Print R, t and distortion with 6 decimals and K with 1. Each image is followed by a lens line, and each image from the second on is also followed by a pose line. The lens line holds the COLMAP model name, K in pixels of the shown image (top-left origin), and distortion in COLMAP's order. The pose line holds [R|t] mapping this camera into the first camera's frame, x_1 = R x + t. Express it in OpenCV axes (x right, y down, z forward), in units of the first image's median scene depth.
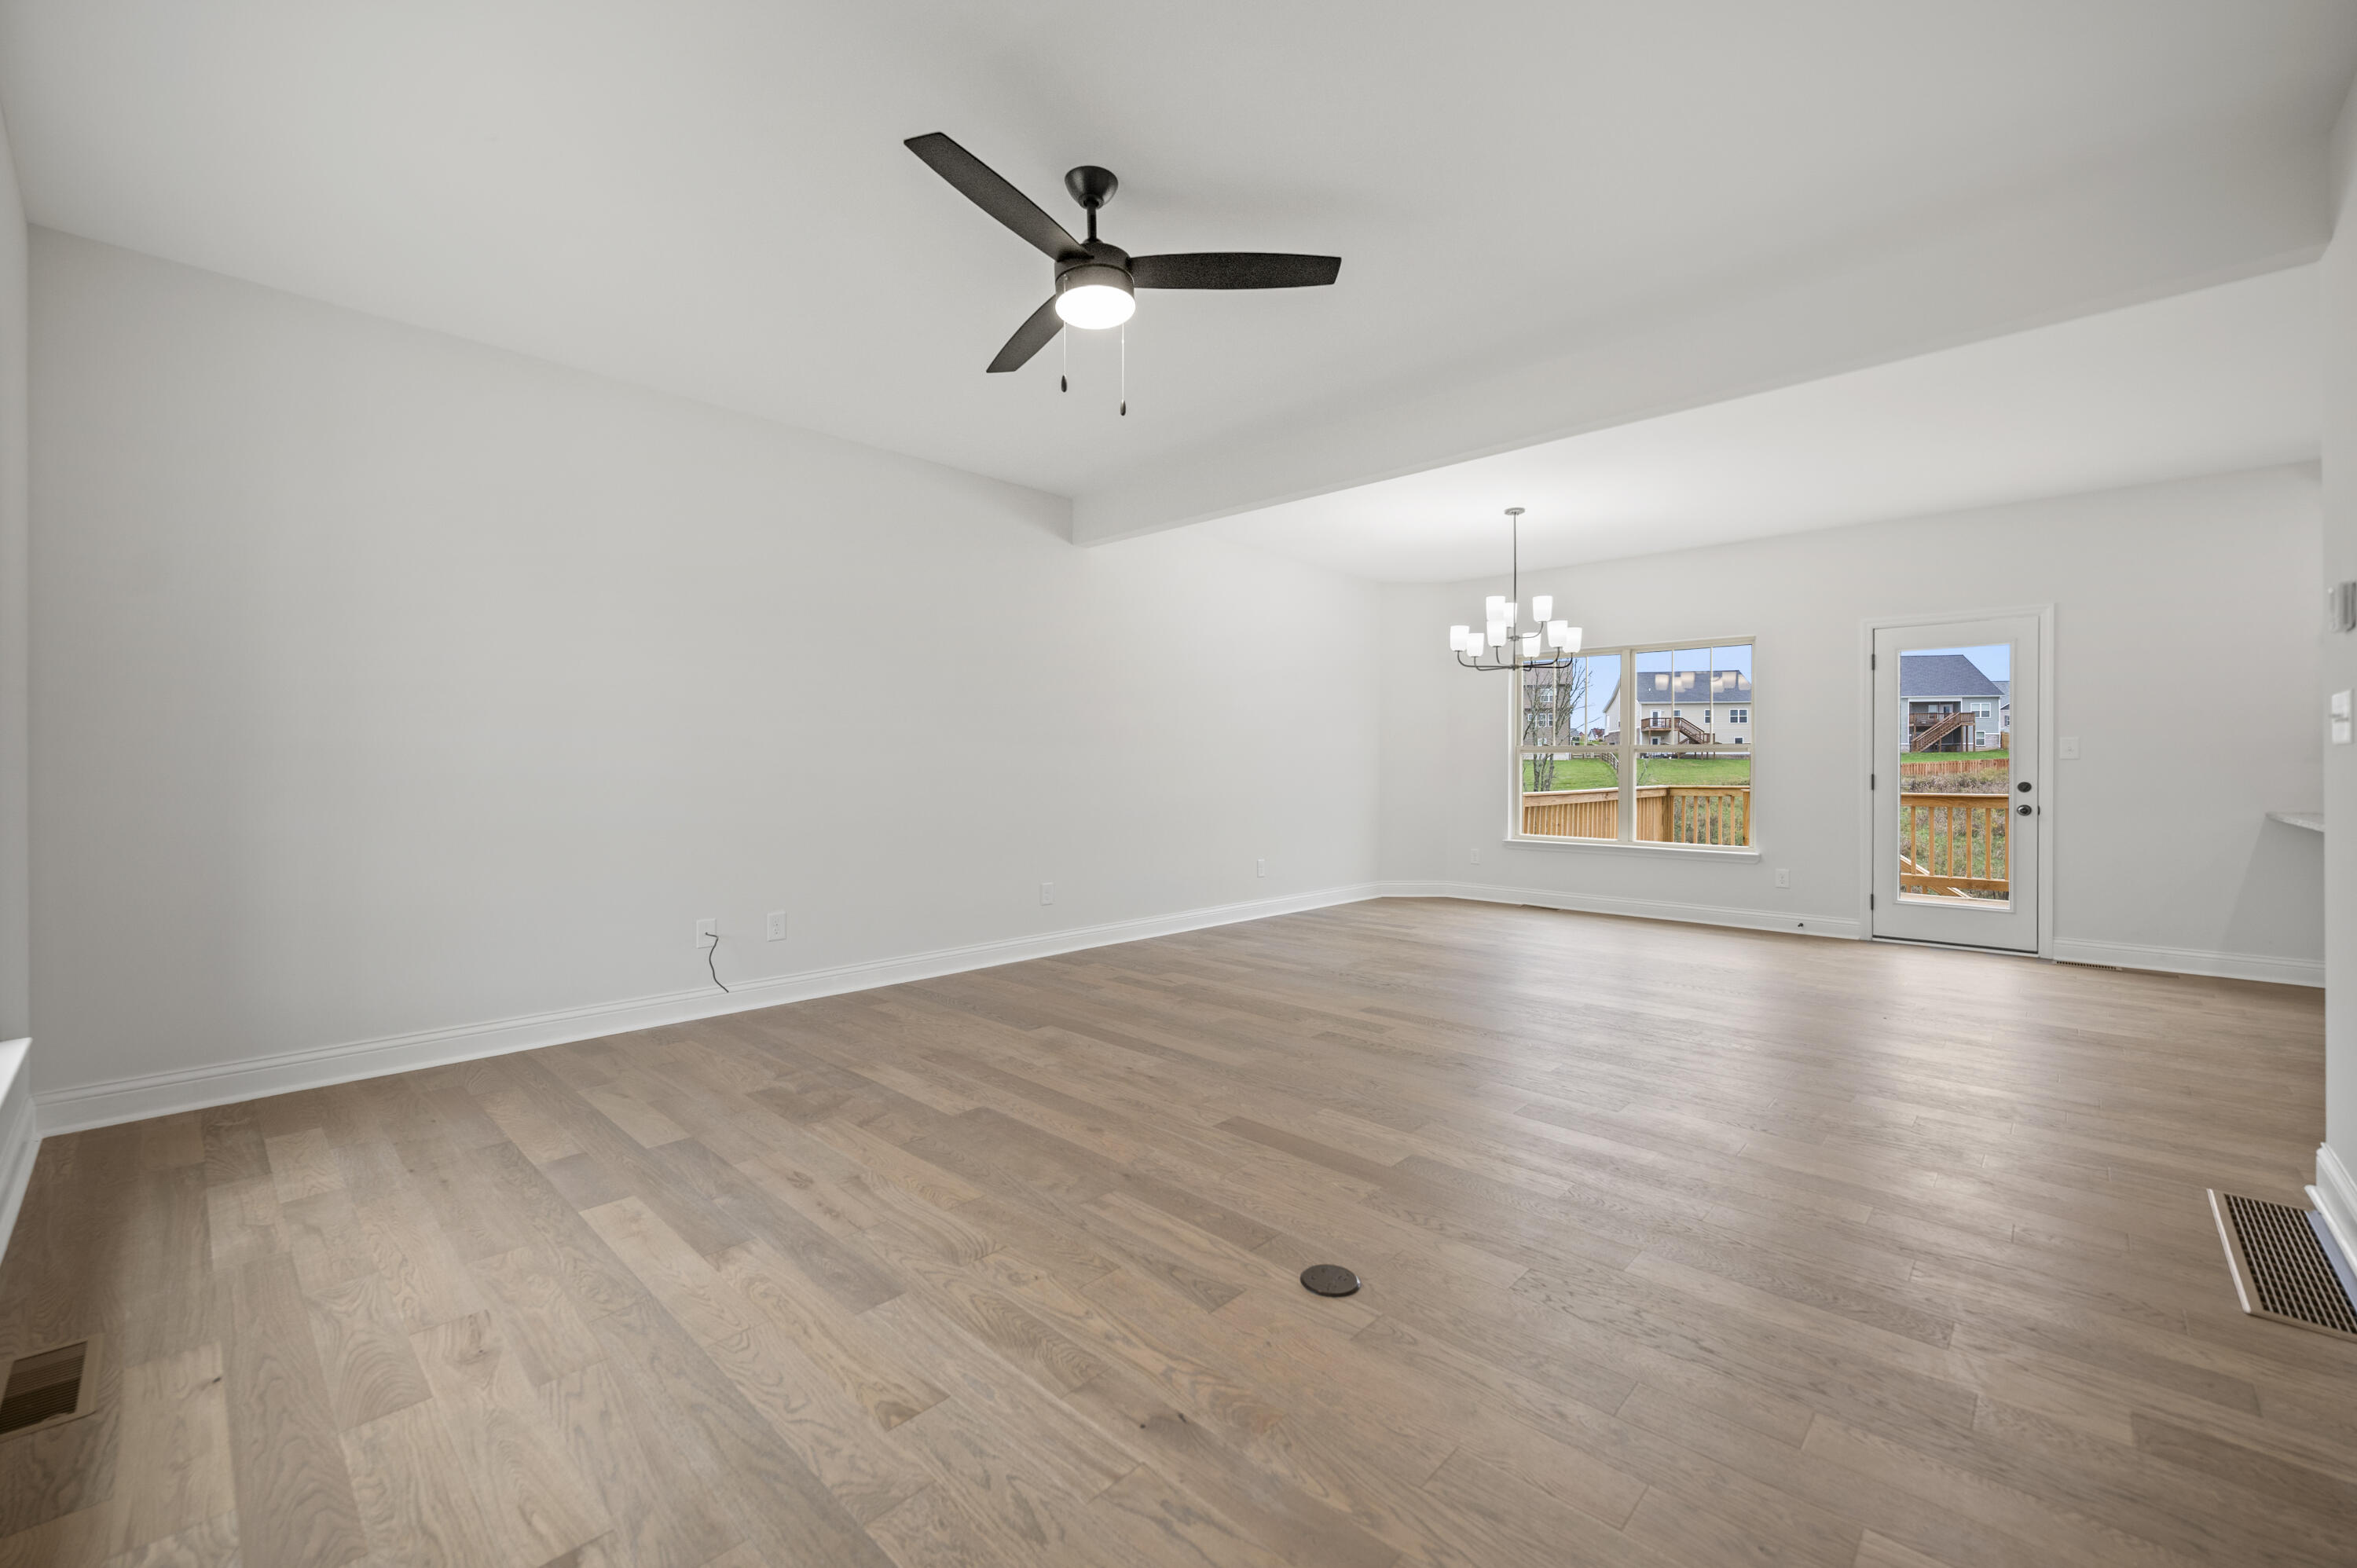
lens RADIAL K [[957.0, 0, 1183.0], [0, 957.0, 755.8], [0, 0, 1]] dist [-0.002251, 0.000455]
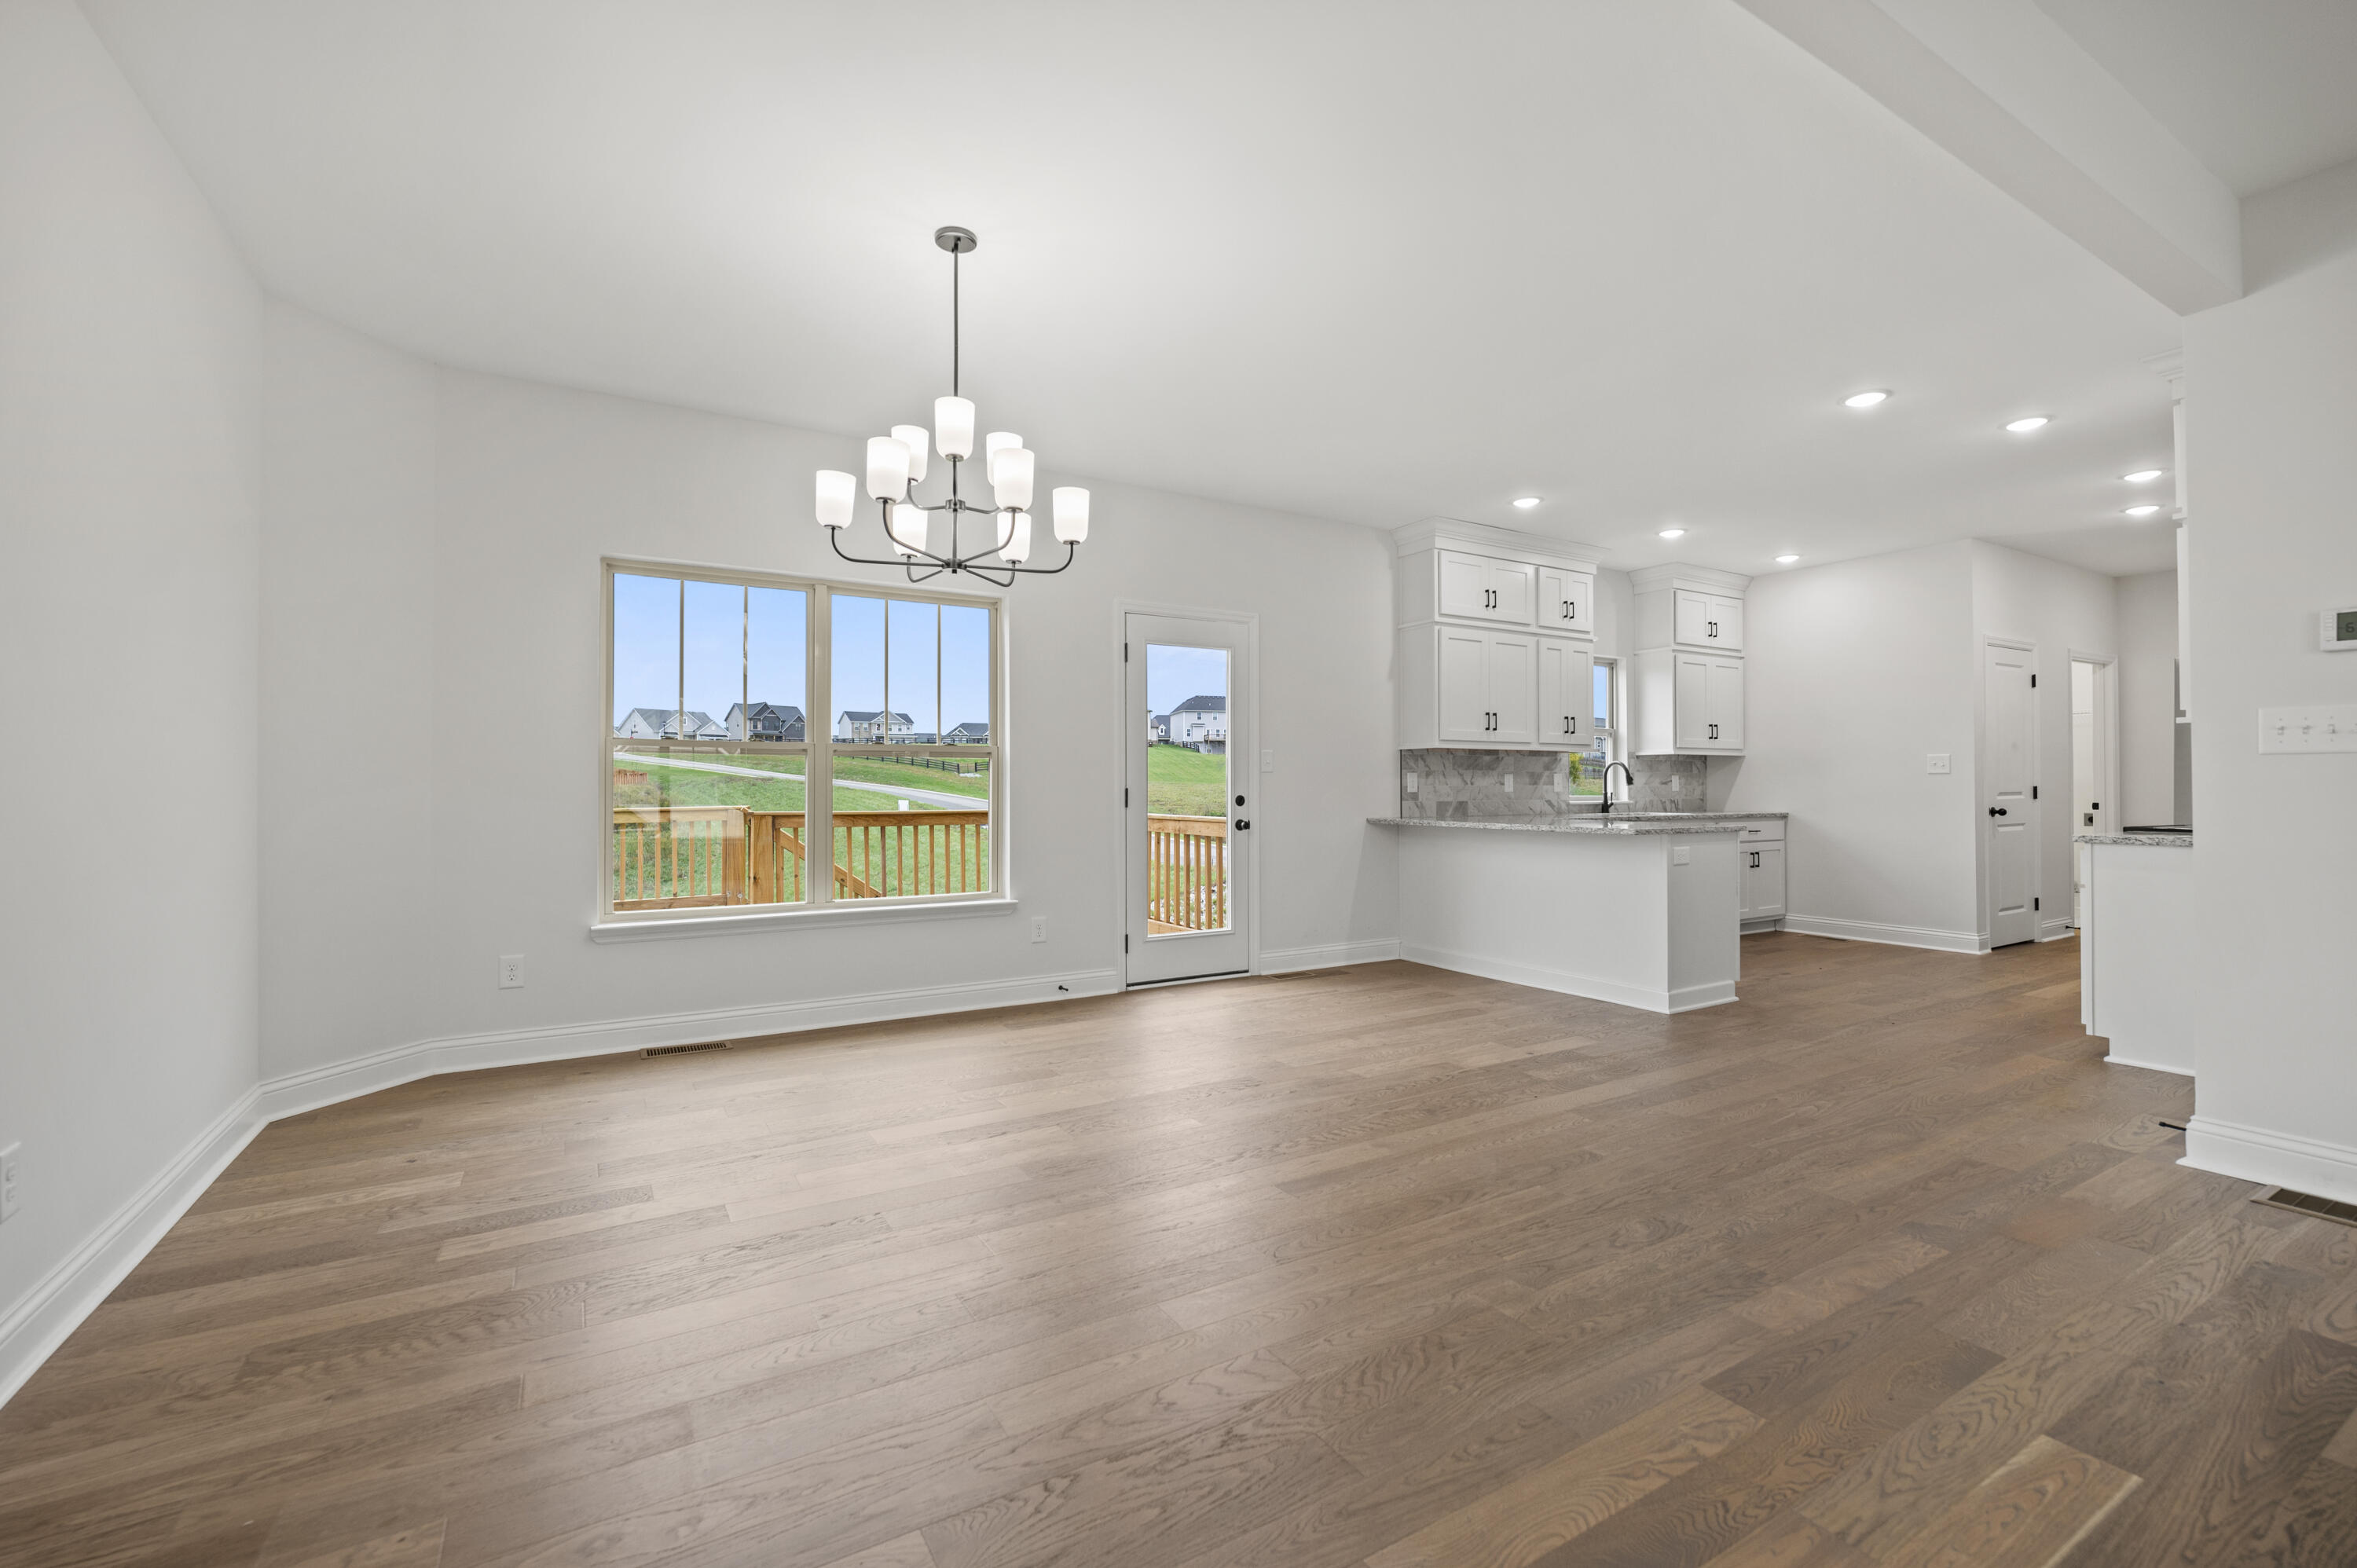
lens RADIAL K [[1001.6, 0, 1171.9], [0, 1001.6, 778.2], [0, 0, 1]] dist [0.002874, 0.000270]
pose [[0.278288, 0.003845, 0.960490, -0.105518], [-0.009476, 0.999954, -0.001258, 0.011433], [-0.960451, -0.008752, 0.278312, 0.780427]]
